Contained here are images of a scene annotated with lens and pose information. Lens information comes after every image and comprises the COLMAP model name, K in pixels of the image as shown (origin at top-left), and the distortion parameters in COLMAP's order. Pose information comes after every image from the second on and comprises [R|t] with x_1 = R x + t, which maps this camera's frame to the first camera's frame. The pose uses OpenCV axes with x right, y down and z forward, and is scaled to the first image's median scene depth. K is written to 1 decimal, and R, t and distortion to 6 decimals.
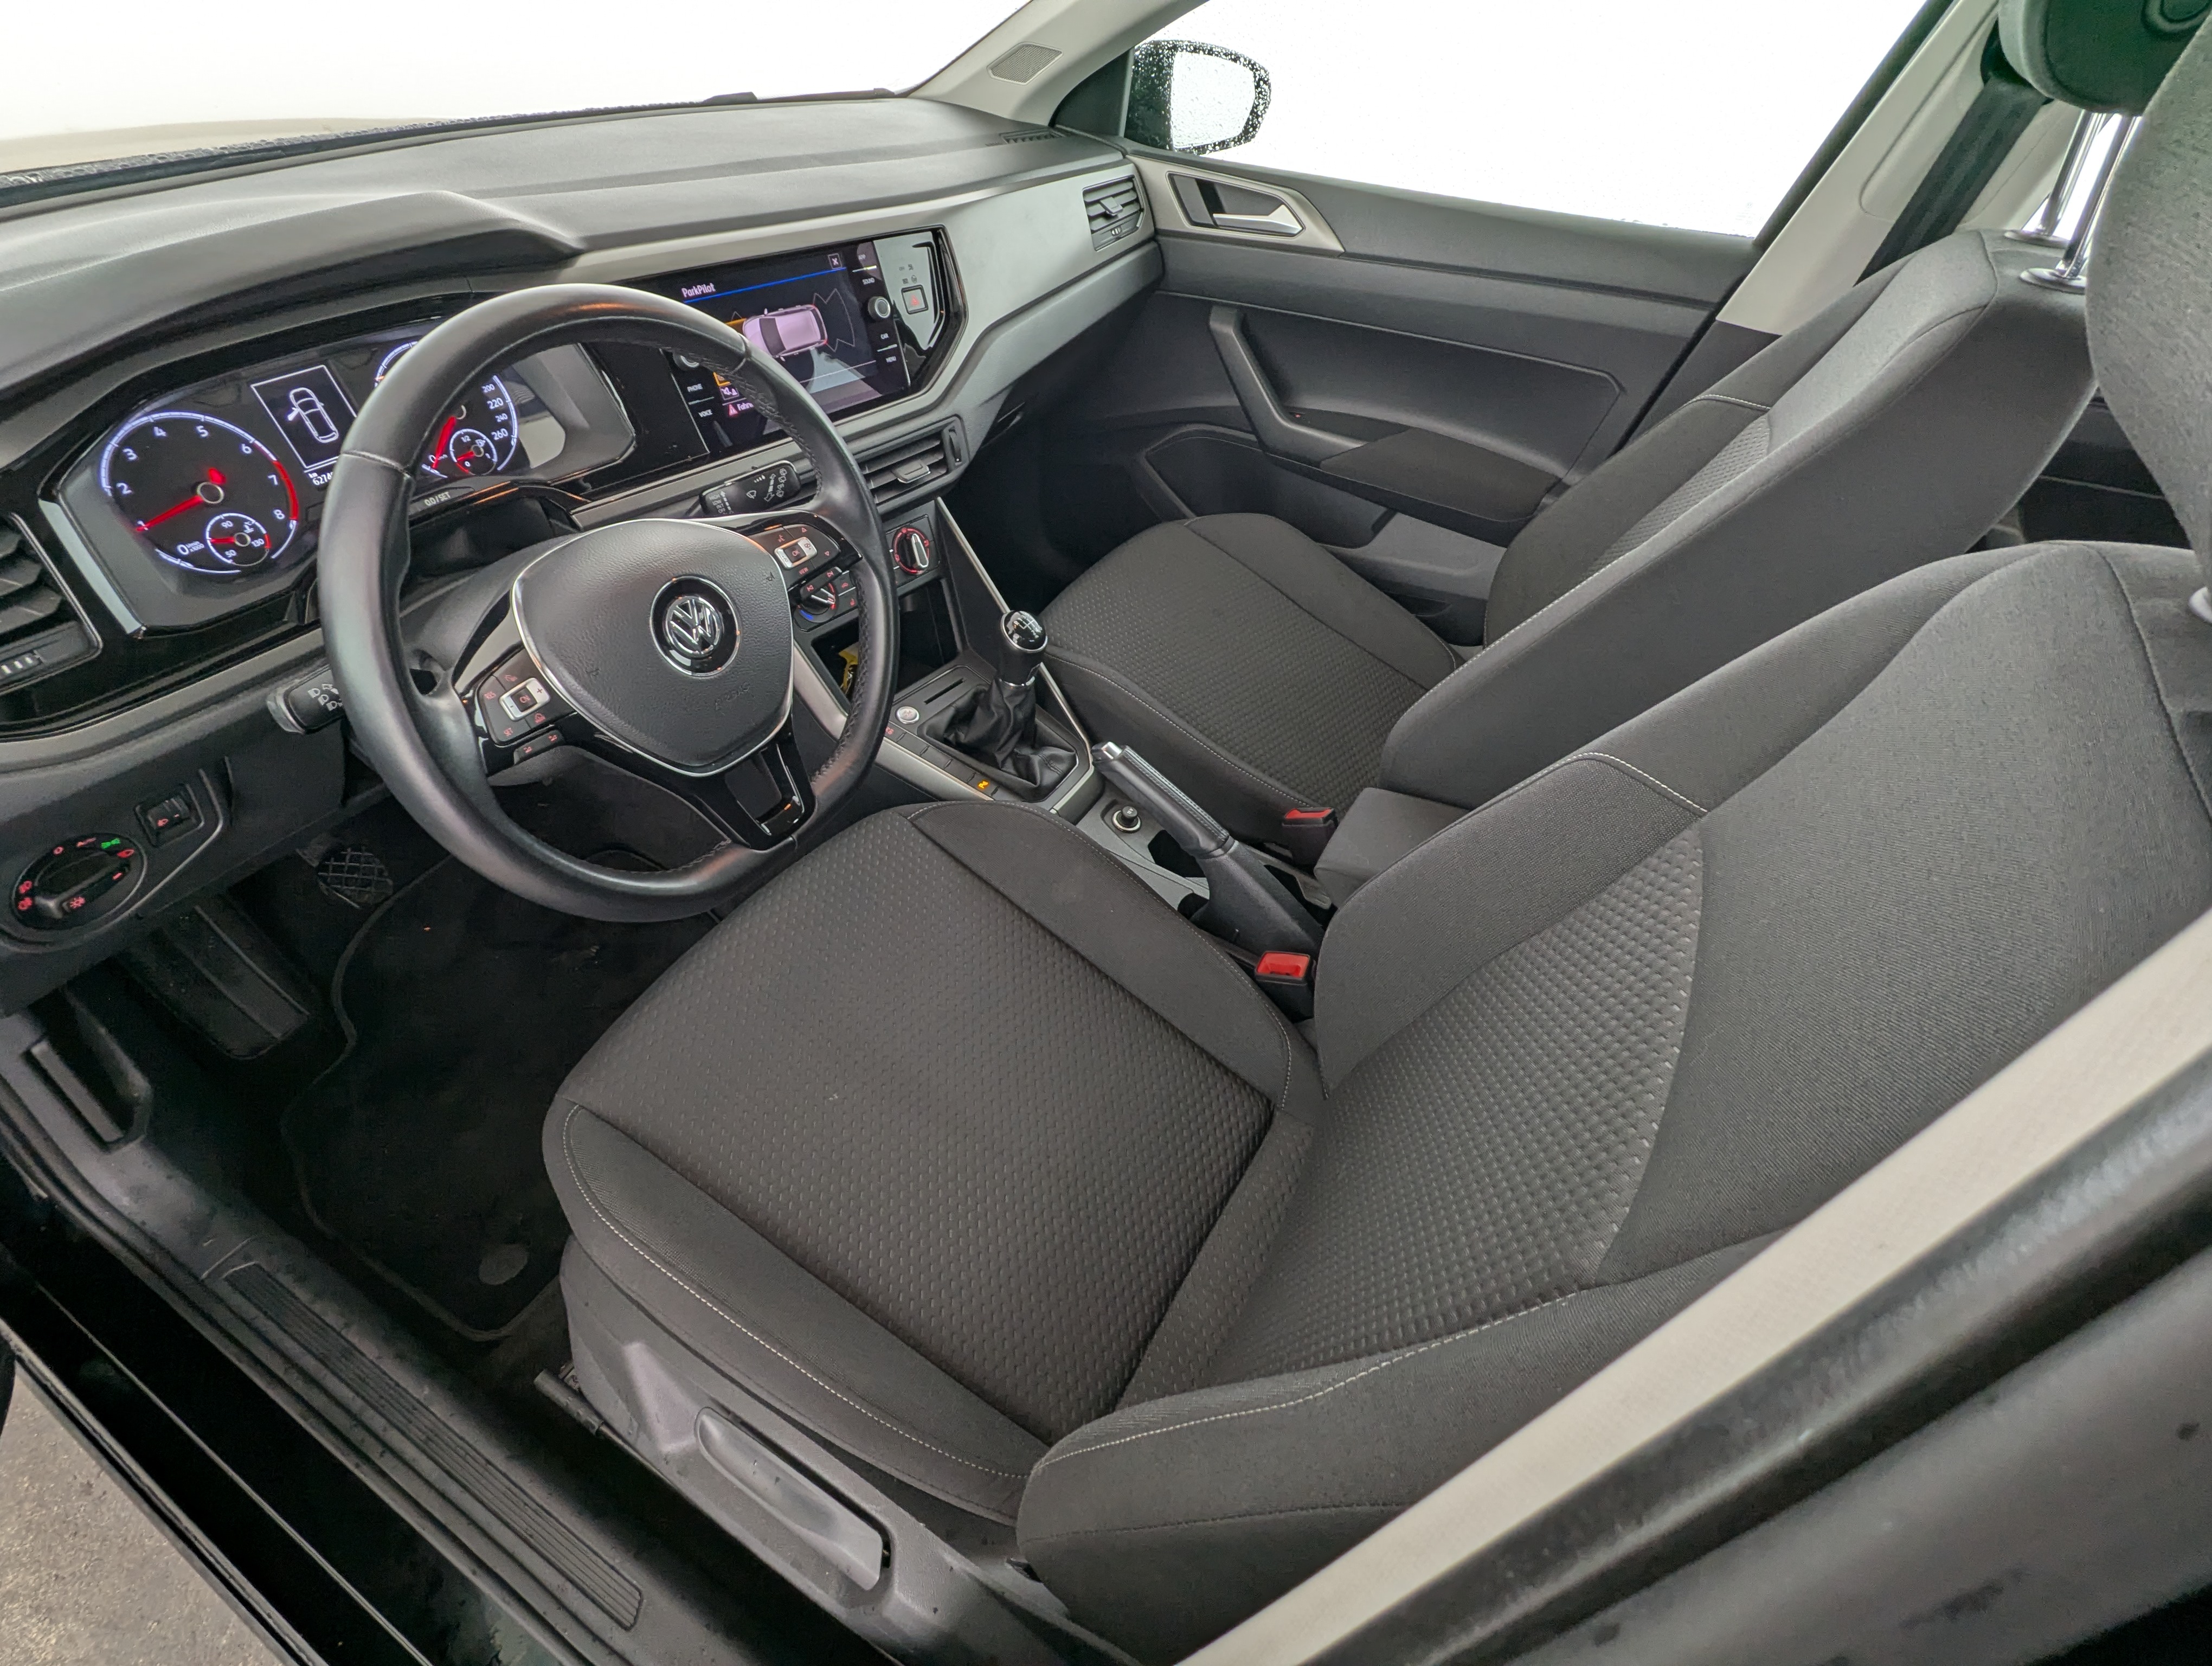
lens RADIAL K [[1047.0, 0, 1106.0], [0, 1047.0, 833.0], [0, 0, 1]] dist [-0.003828, 0.000976]
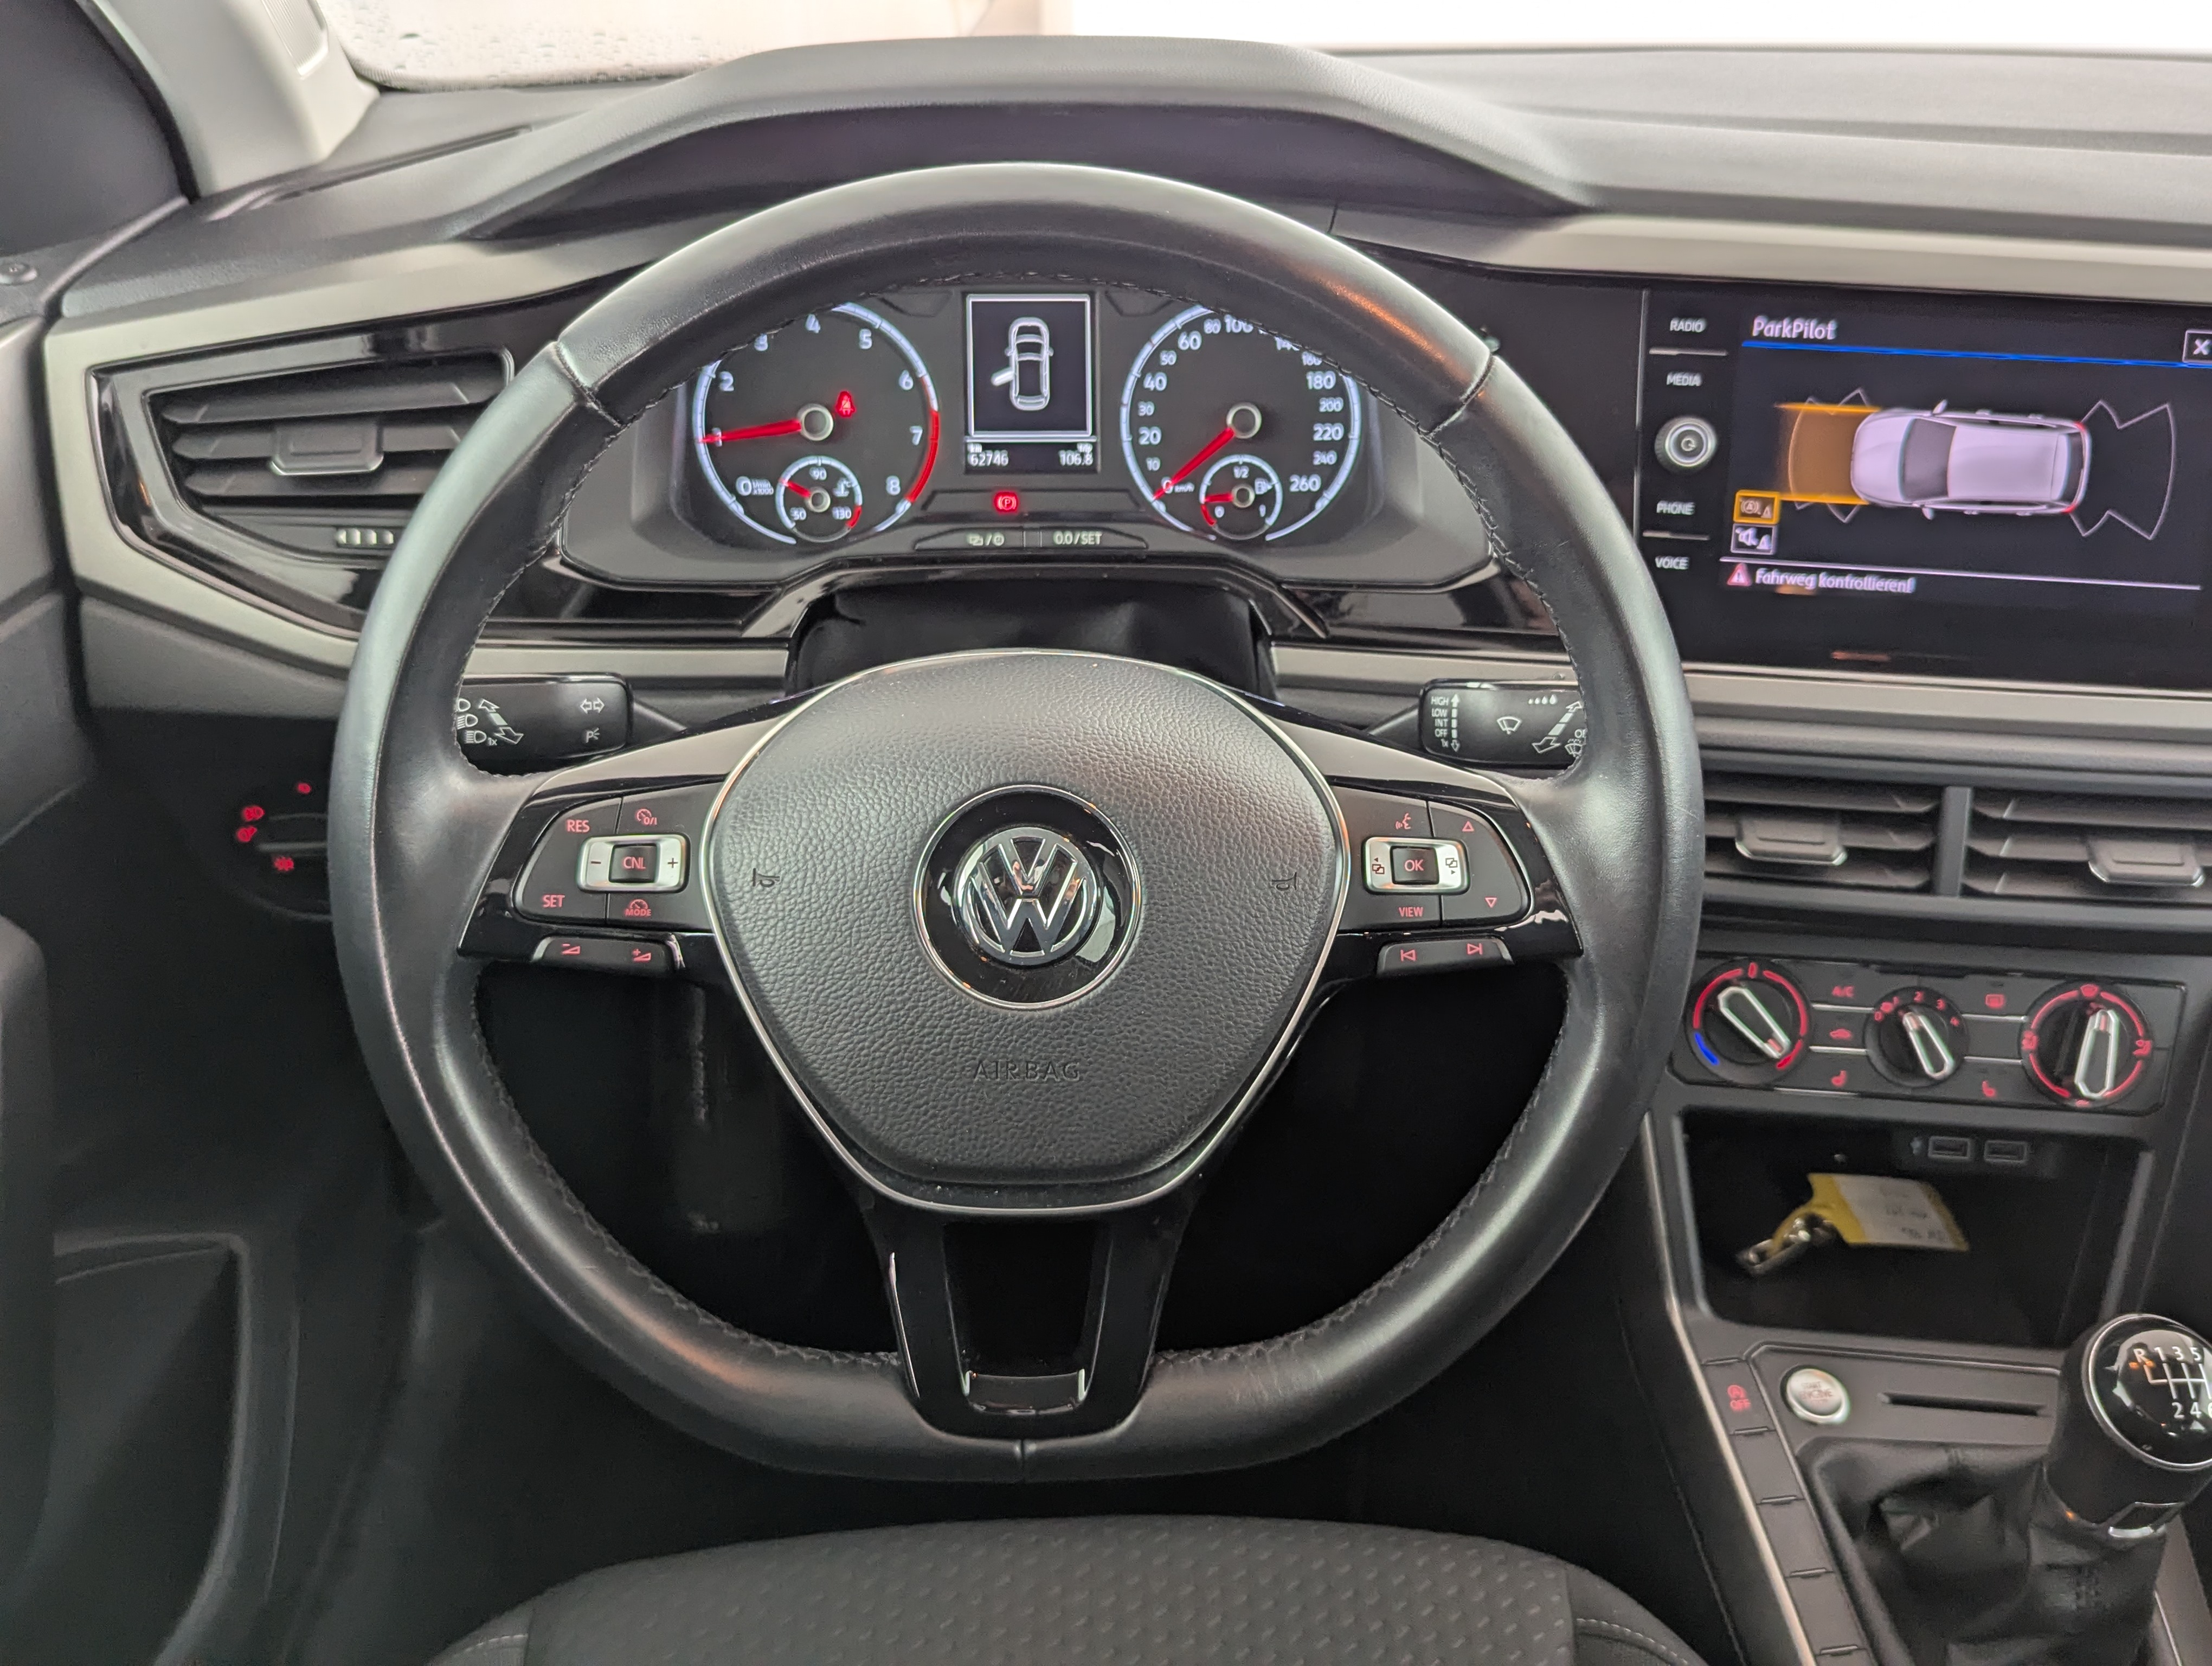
lens RADIAL K [[1914.3, 0, 1132.9], [0, 1914.3, 782.2], [0, 0, 1]] dist [0.031789, -0.010791]
pose [[0.533613, 0.352918, -0.768574, 0.145328], [-0.557622, 0.830073, -0.005993, -0.164863], [0.635858, 0.431772, 0.639733, 0.317709]]
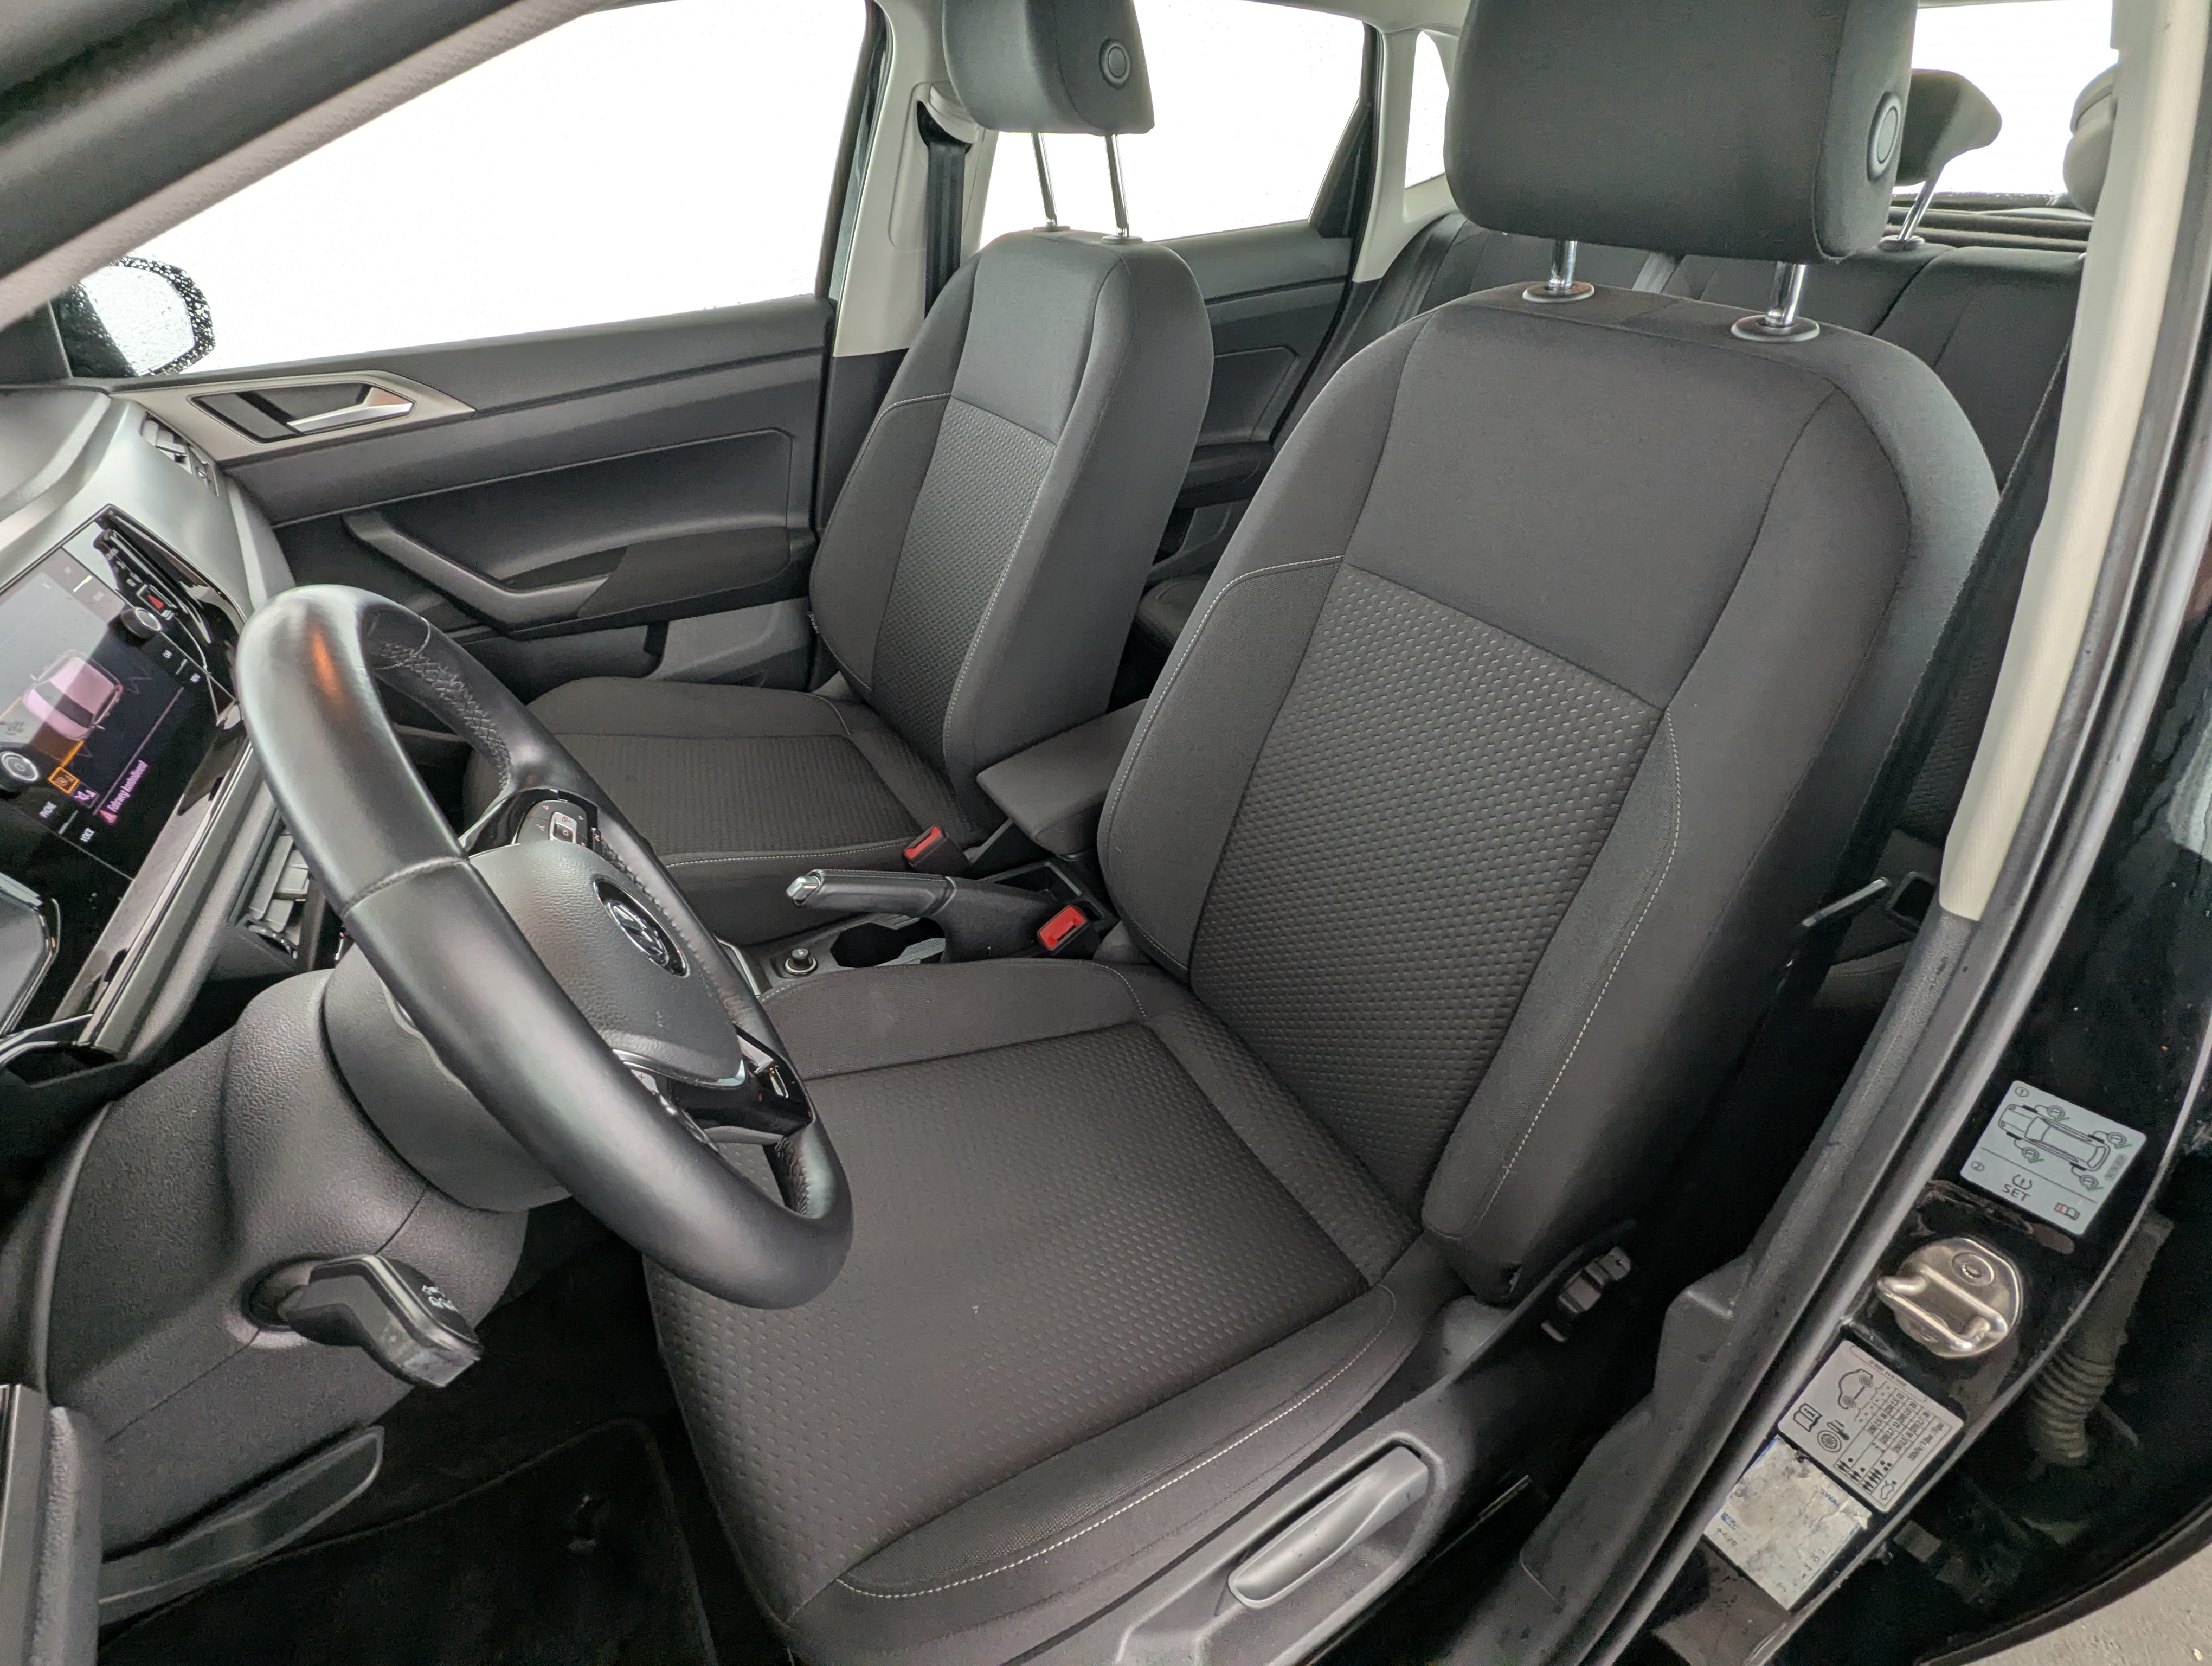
lens RADIAL K [[1047.0, 0, 1106.0], [0, 1047.0, 833.0], [0, 0, 1]] dist [-0.003828, 0.000976]
pose [[0.475461, -0.561308, 0.677400, -0.457072], [0.627010, 0.756328, 0.186617, -0.114244], [-0.617086, 0.336008, 0.711550, 0.139623]]
